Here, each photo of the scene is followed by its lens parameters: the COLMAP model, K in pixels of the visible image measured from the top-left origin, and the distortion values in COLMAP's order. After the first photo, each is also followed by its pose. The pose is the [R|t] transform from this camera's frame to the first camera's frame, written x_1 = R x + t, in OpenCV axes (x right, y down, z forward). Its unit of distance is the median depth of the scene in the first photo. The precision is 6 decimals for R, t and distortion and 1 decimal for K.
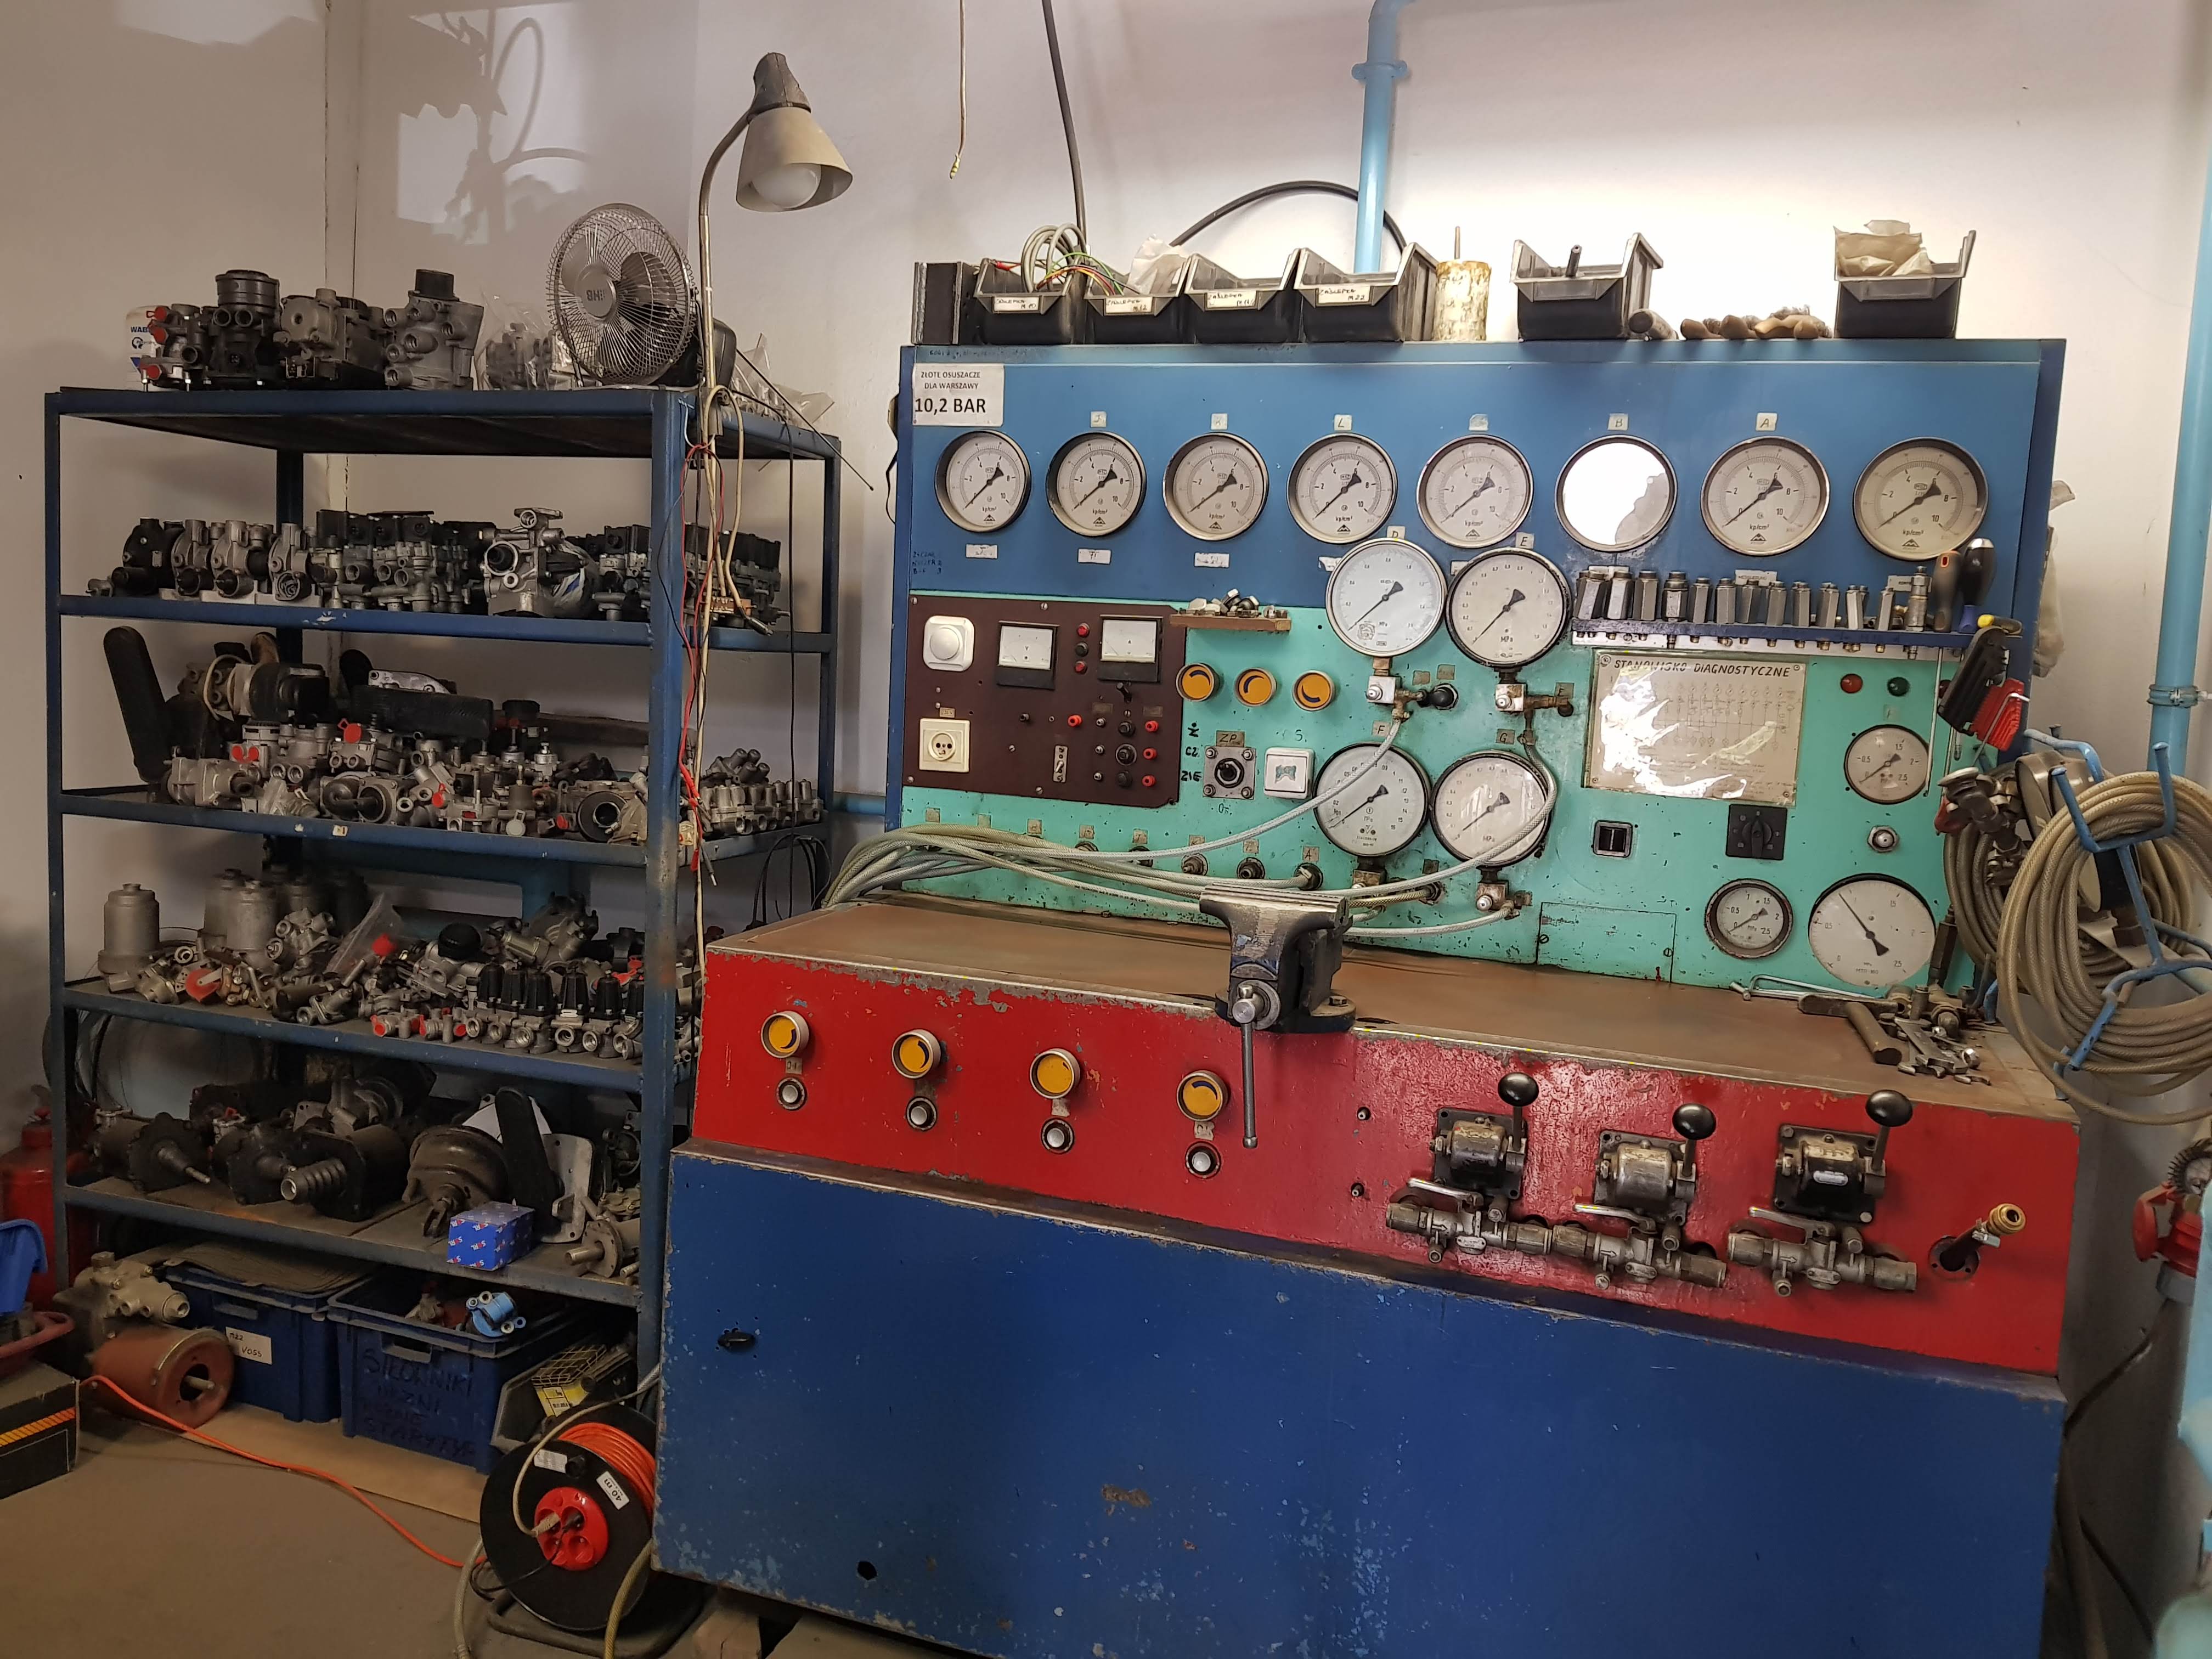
lens RADIAL K [[1704.3, 0, 1033.8], [0, 1704.3, 825.6], [0, 0, 1]] dist [0.101384, -0.191337]
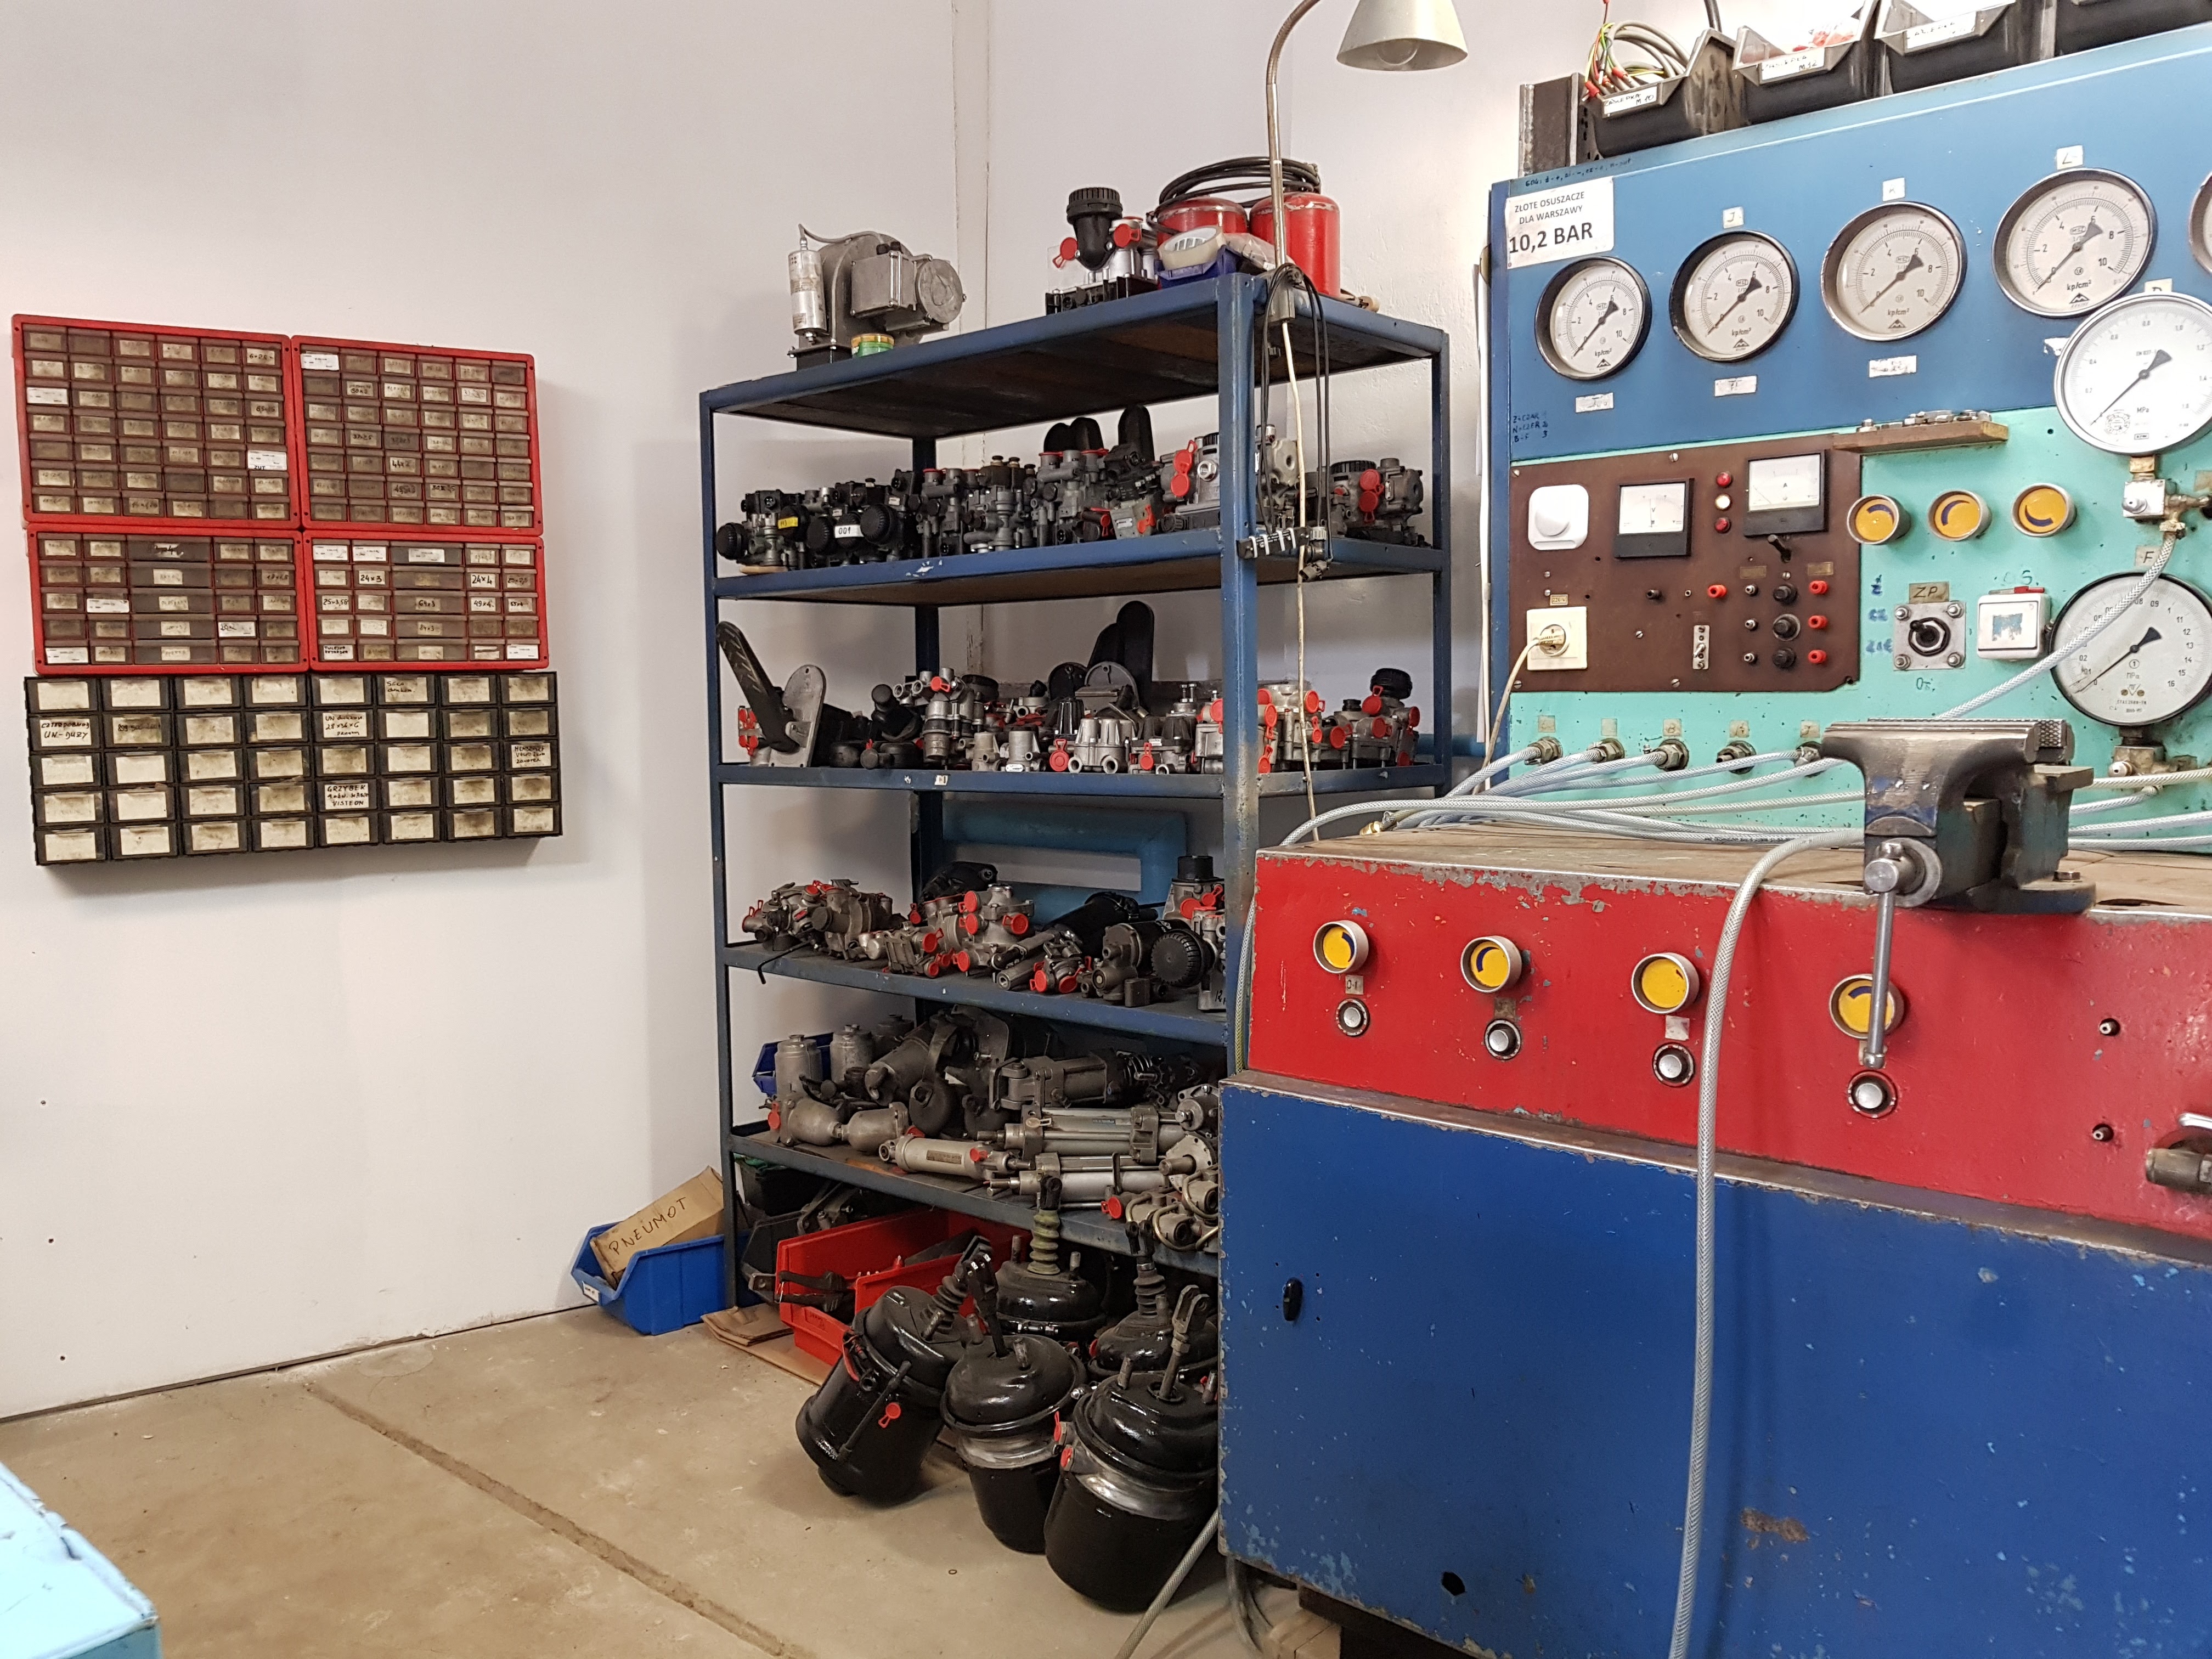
lens RADIAL K [[1734.3, 0, 1039.5], [0, 1734.3, 839.3], [0, 0, 1]] dist [-0.003379, -0.013790]
pose [[0.915886, -0.027233, -0.400515, 0.060166], [0.014020, 0.999258, -0.035883, 0.088450], [0.401195, 0.027249, 0.915587, 0.125885]]
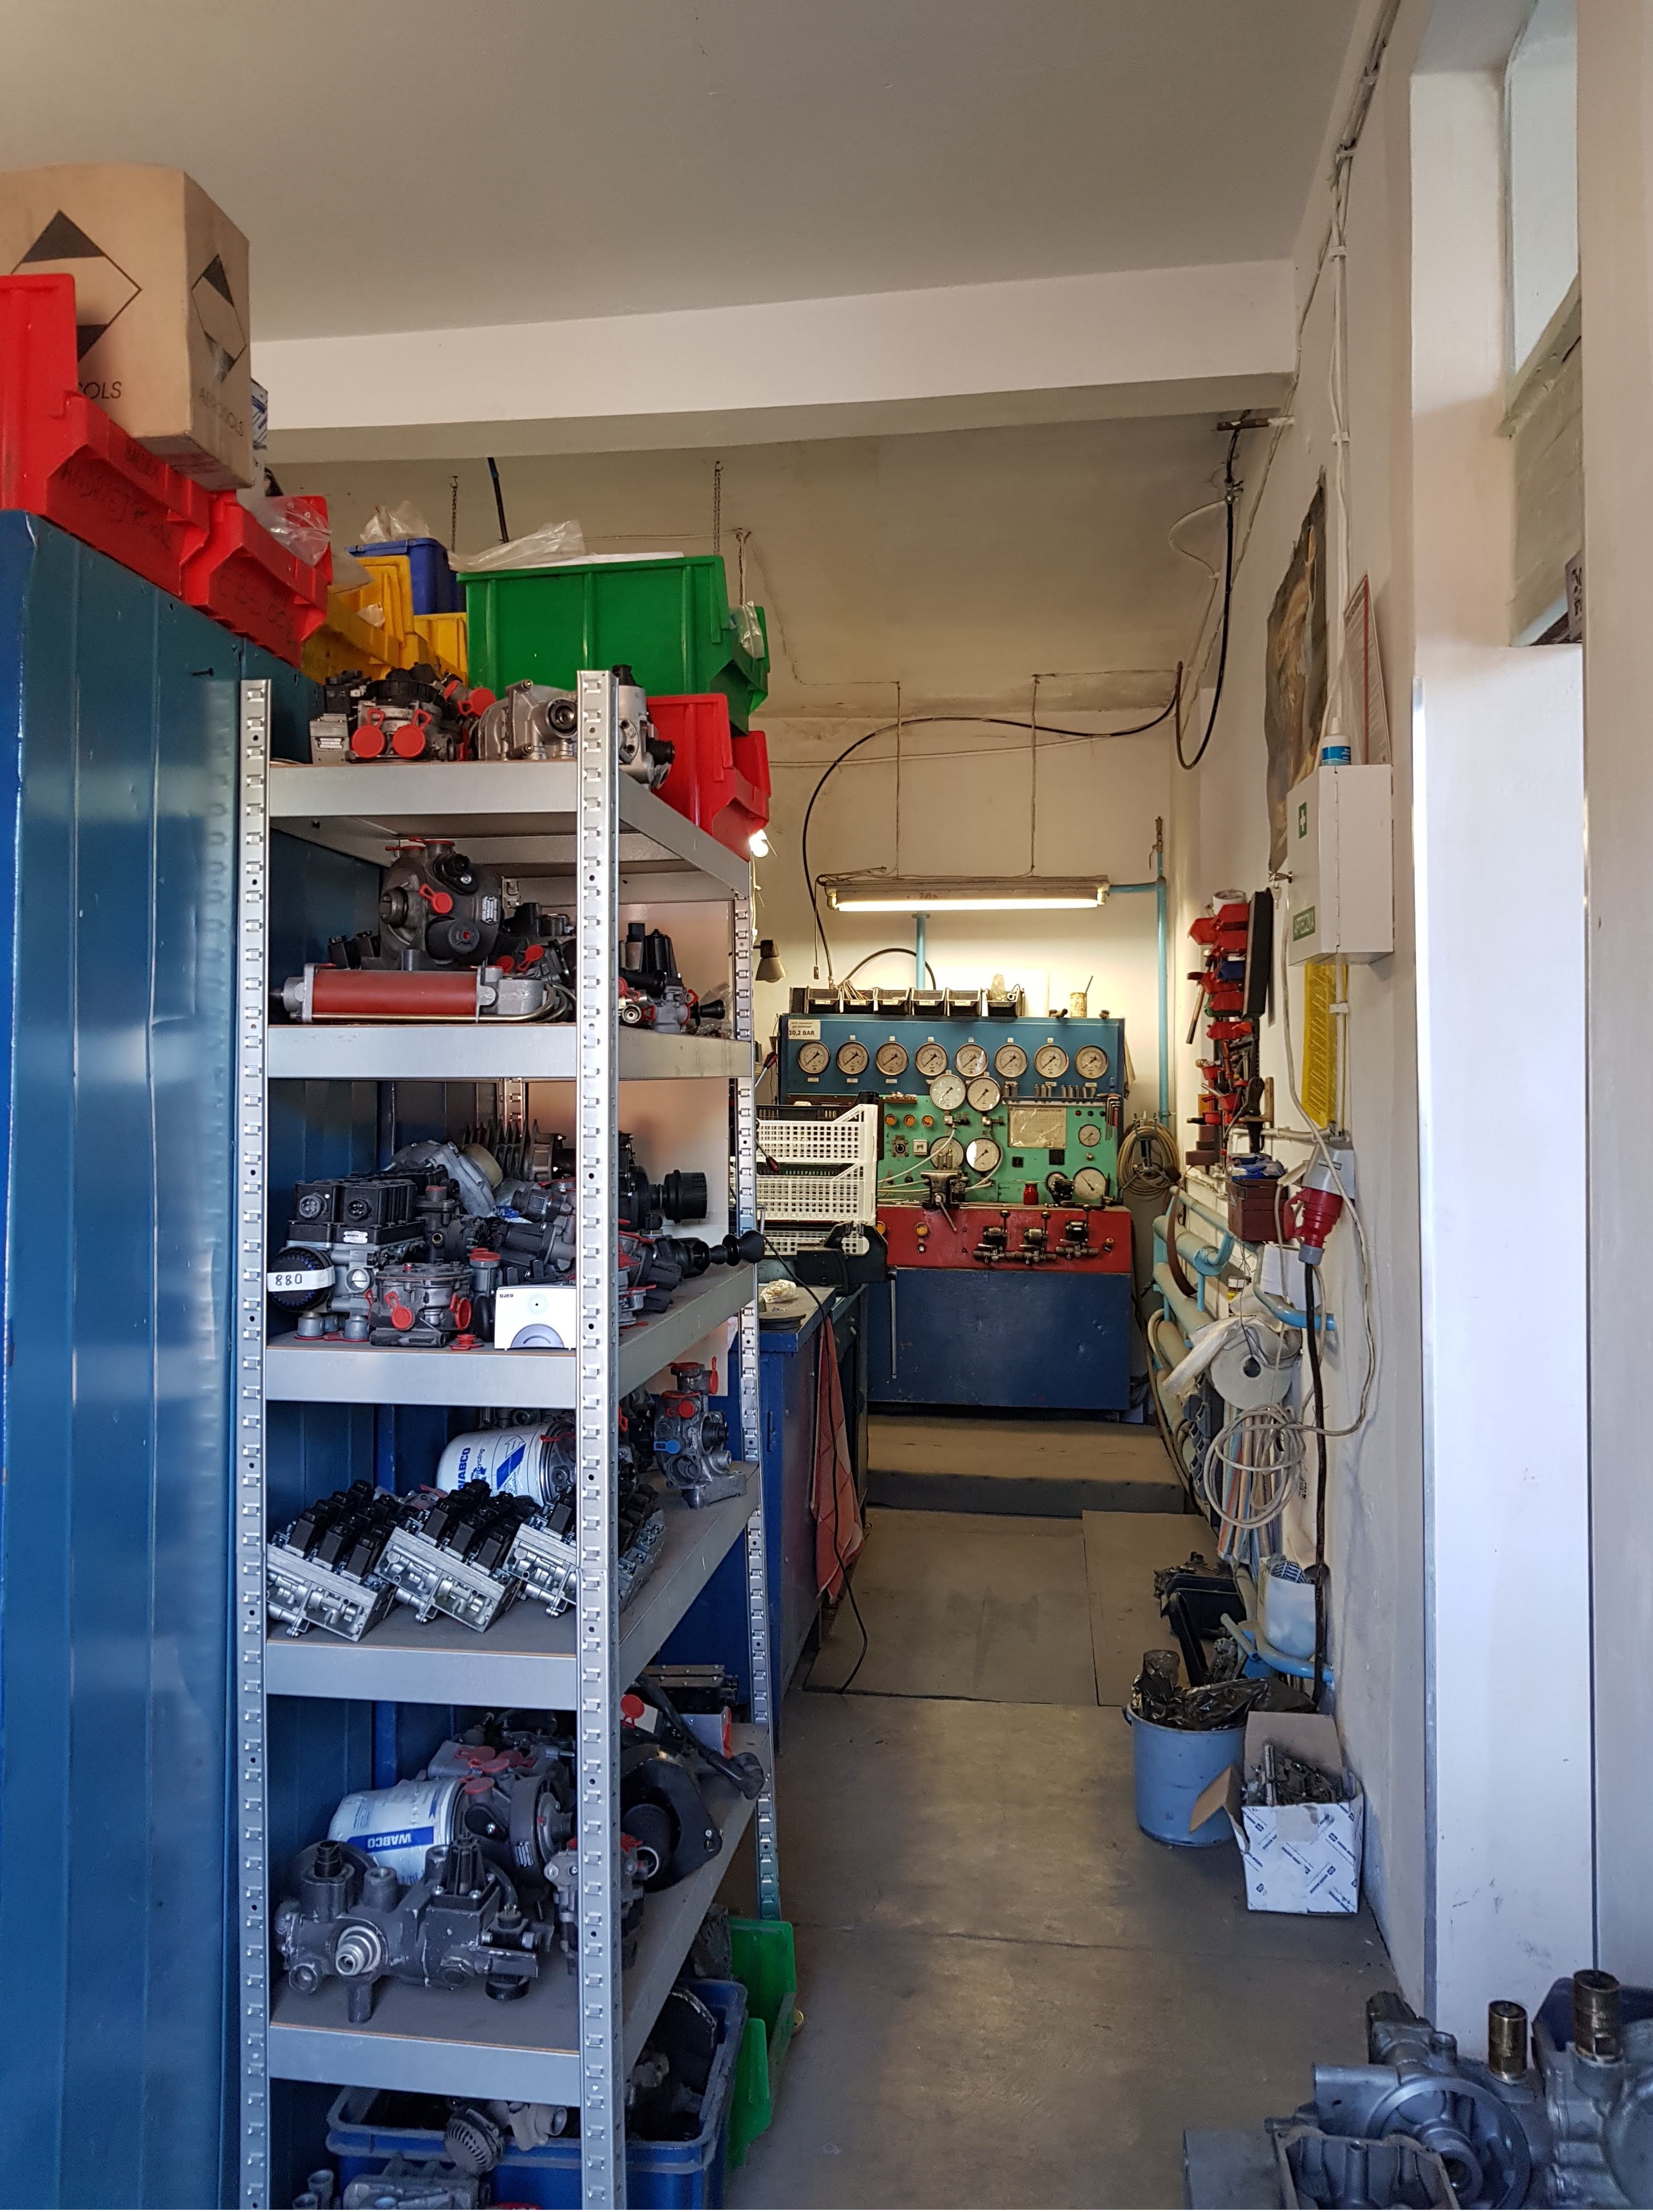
lens RADIAL K [[1753.2, 0, 881.6], [0, 1753.2, 1051.3], [0, 0, 1]] dist [0.005095, 0.000543]
pose [[0.959861, -0.024078, 0.279442, -0.845777], [0.064455, 0.988580, -0.136218, 0.236699], [-0.272971, 0.148762, 0.950451, -2.148982]]
